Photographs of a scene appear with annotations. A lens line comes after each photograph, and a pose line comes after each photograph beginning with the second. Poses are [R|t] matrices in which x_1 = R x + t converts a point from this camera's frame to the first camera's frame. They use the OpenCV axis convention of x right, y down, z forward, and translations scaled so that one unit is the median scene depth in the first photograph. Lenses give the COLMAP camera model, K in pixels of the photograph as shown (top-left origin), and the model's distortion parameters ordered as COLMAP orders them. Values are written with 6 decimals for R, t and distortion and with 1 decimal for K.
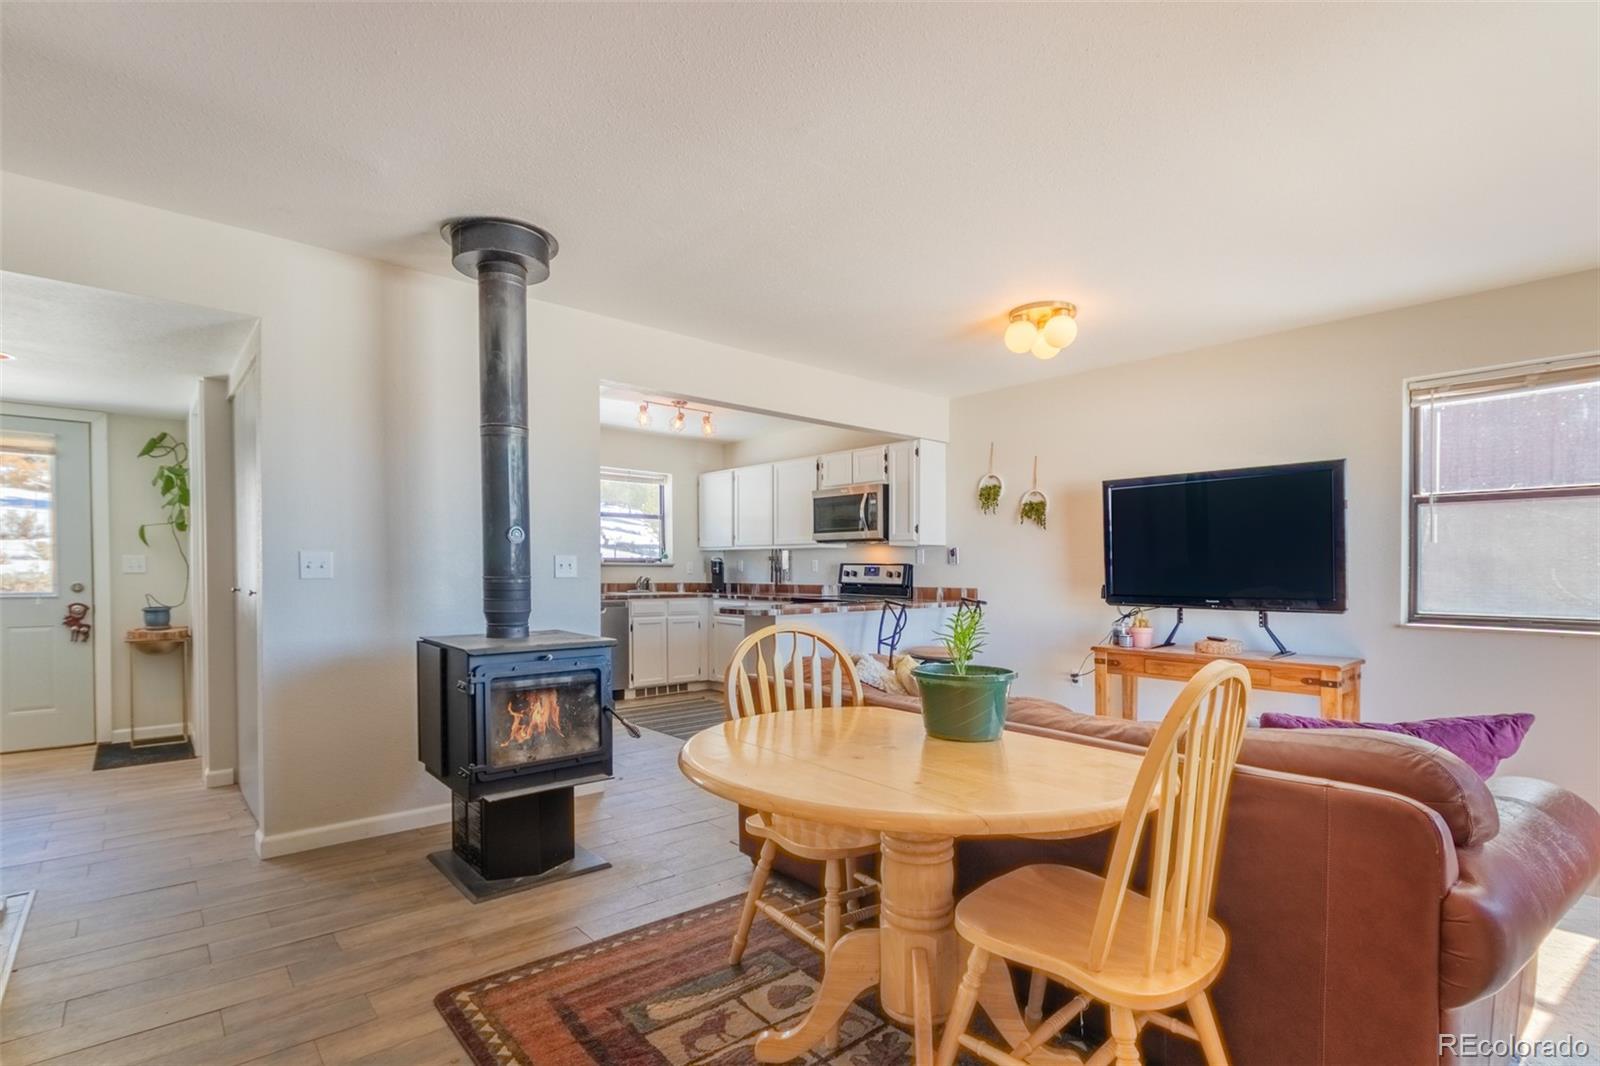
lens RADIAL K [[763.7, 0, 798.4], [0, 763.7, 579.9], [0, 0, 1]] dist [-0.003553, -0.000777]
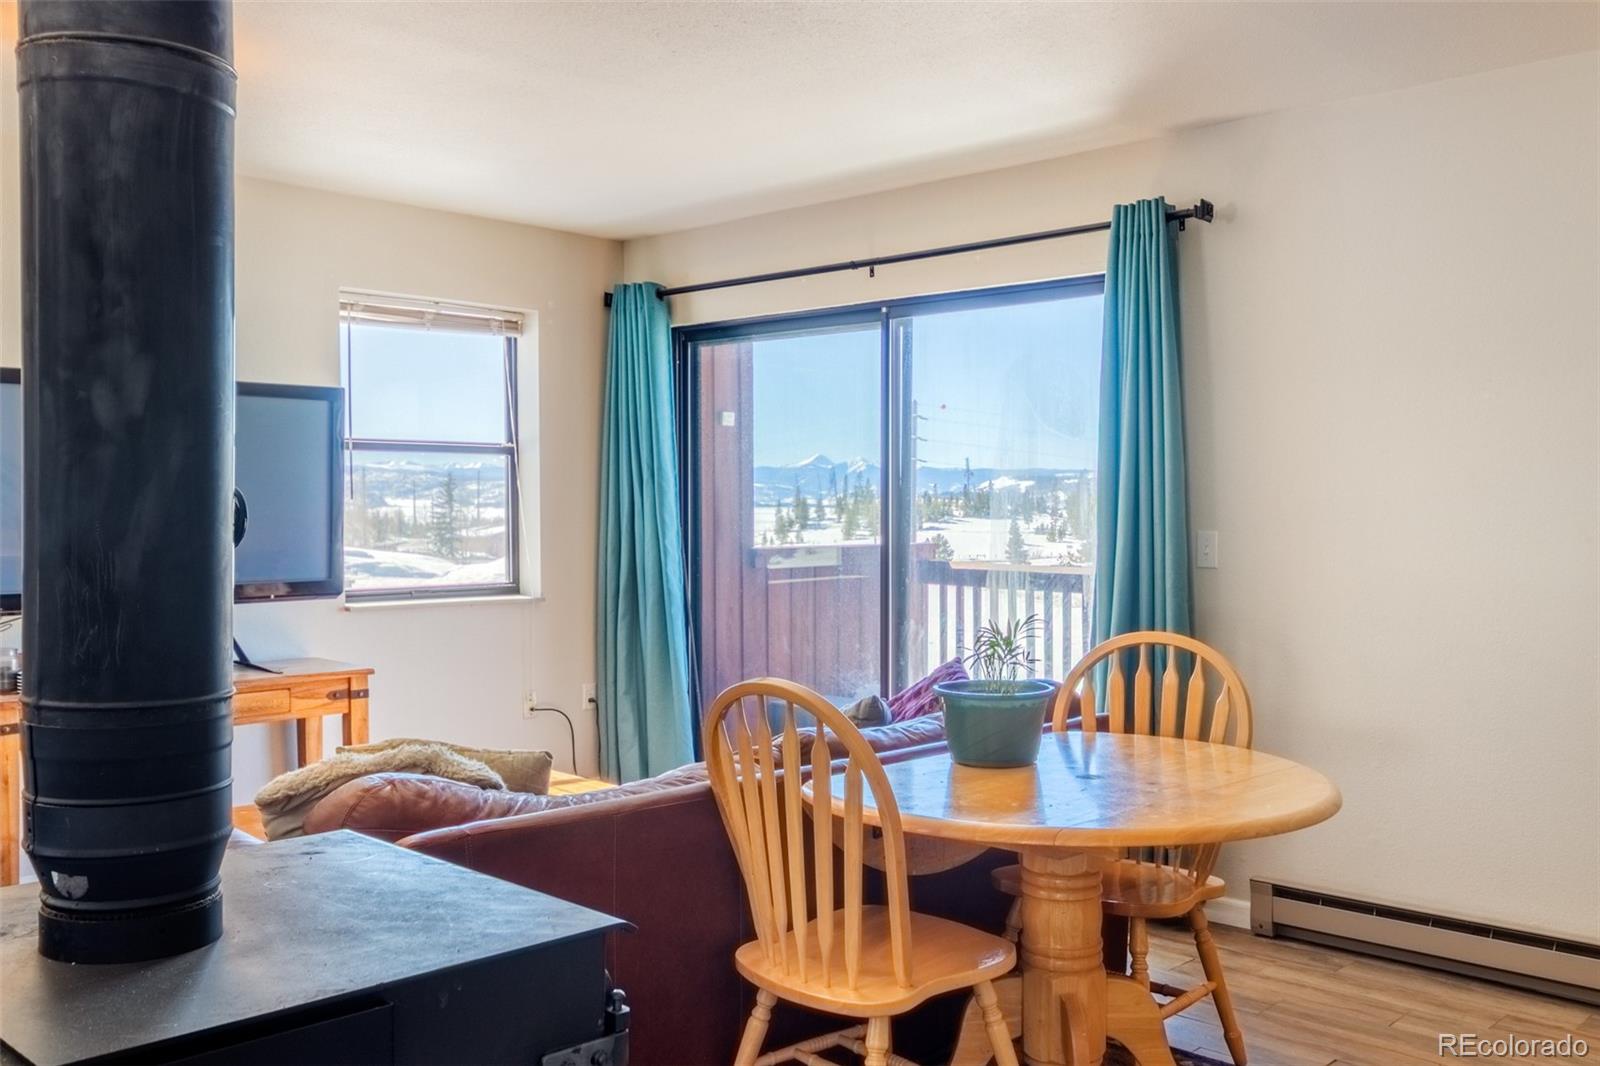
lens RADIAL K [[1474.6, 0, 800.0], [0, 1474.6, 533.0], [0, 0, 1]] dist [0.007682, 0.002334]
pose [[-0.082184, -0.019395, 0.996428, -0.510470], [0.019677, 0.999584, 0.021079, -0.026993], [-0.996423, 0.021339, -0.081768, 0.473437]]
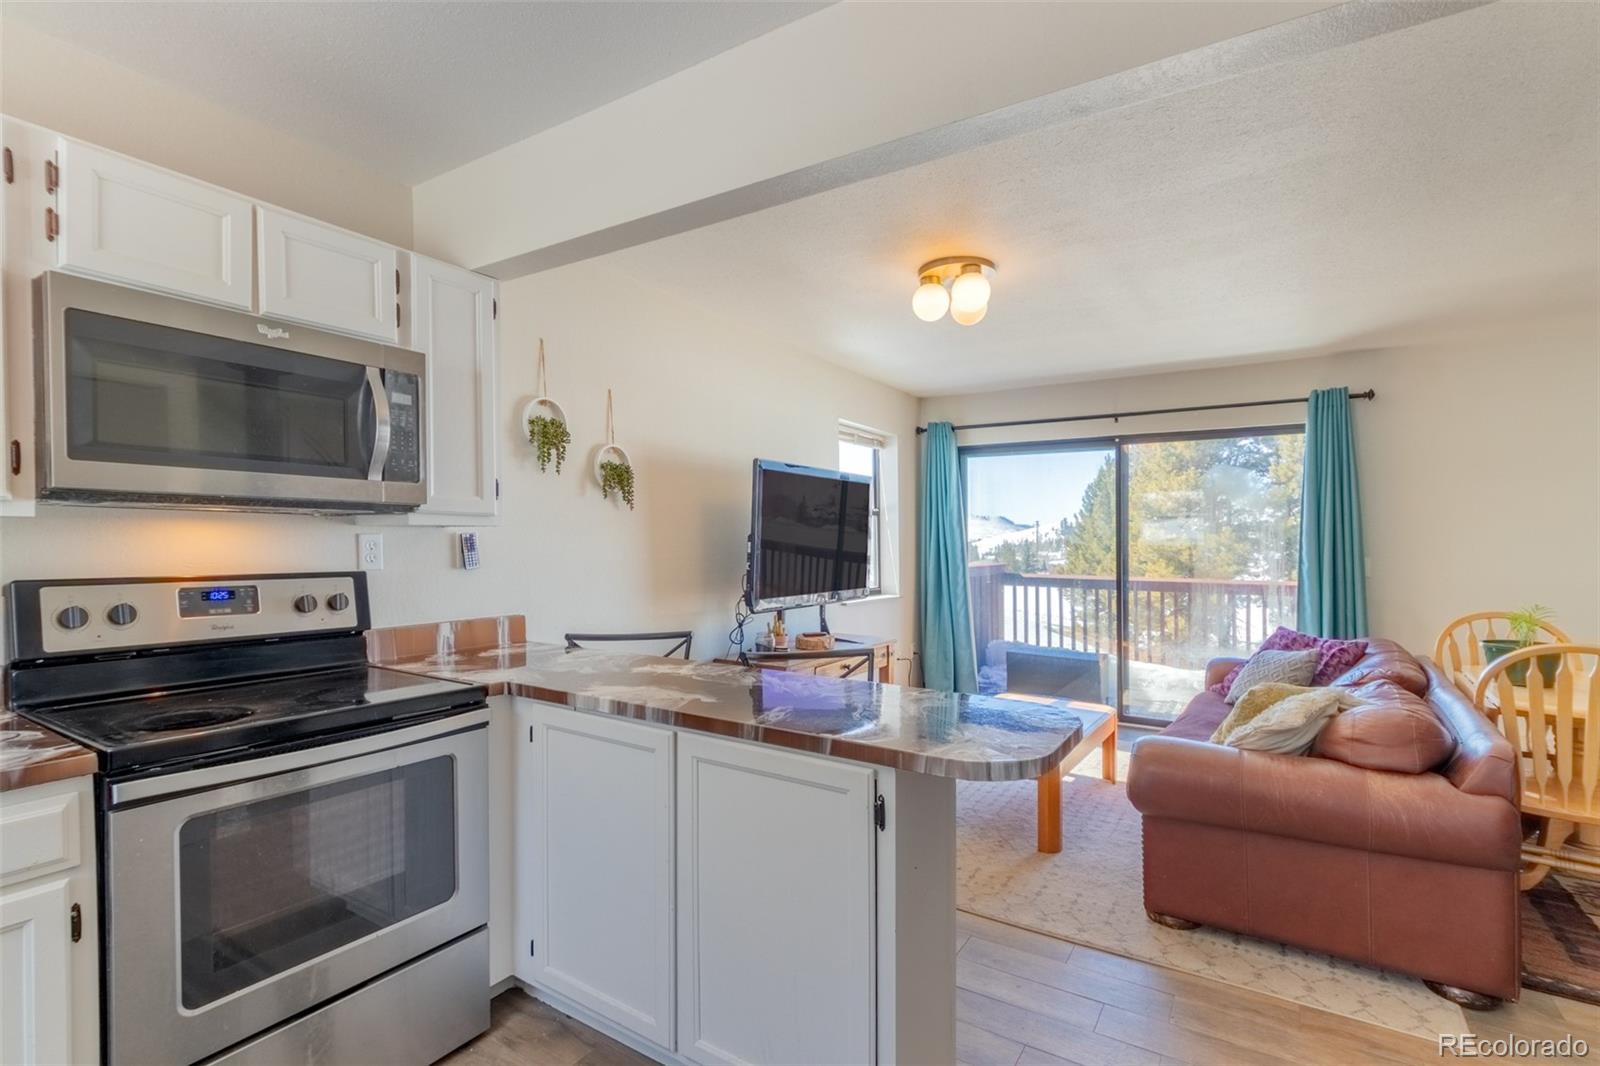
lens RADIAL K [[762.9, 0, 800.9], [0, 762.9, 555.8], [0, 0, 1]] dist [-0.001265, -0.000244]
pose [[-0.283009, -0.016722, 0.958971, -0.325935], [0.017266, 0.999597, 0.022526, -0.038746], [-0.958962, 0.022933, -0.282606, 1.029339]]
